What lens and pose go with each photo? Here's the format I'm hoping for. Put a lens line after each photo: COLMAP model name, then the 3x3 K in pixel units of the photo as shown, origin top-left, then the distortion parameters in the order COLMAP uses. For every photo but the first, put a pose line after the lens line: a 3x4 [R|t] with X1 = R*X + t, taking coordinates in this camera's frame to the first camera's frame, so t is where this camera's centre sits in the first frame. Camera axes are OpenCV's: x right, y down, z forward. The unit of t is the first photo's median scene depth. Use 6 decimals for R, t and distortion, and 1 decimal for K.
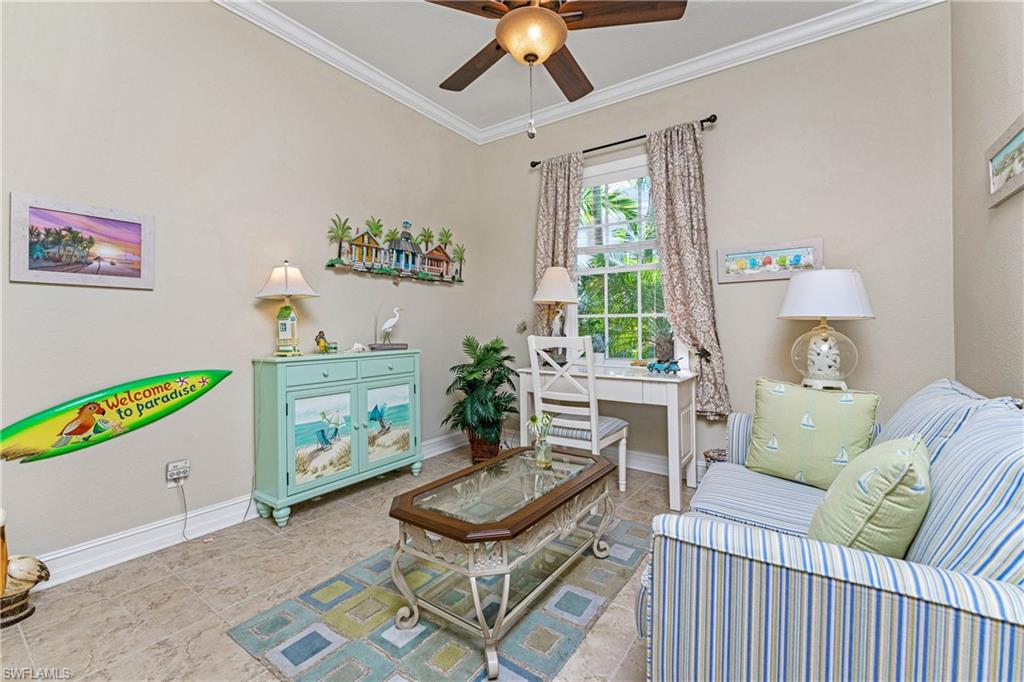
lens RADIAL K [[412.1, 0, 512.8], [0, 412.1, 339.2], [0, 0, 1]] dist [0.008436, -0.000944]
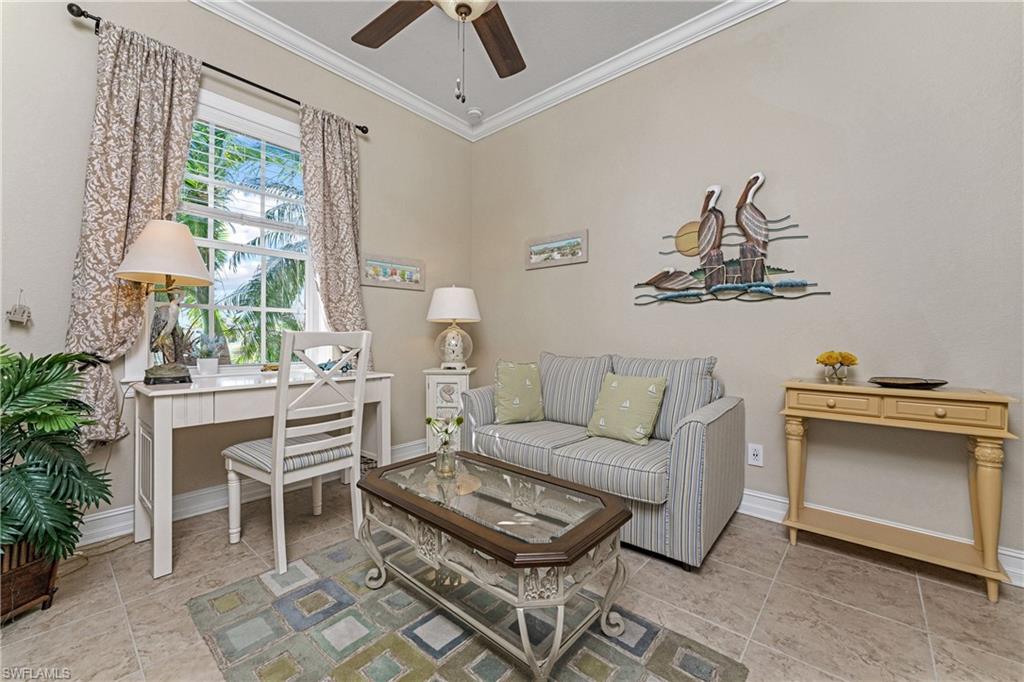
lens RADIAL K [[412.1, 0, 512.4], [0, 412.1, 345.6], [0, 0, 1]] dist [0.008436, -0.000944]
pose [[0.131497, -0.022335, 0.991065, -0.545875], [0.025678, 0.999487, 0.019118, 0.011952], [-0.990984, 0.022934, 0.132003, 0.506351]]
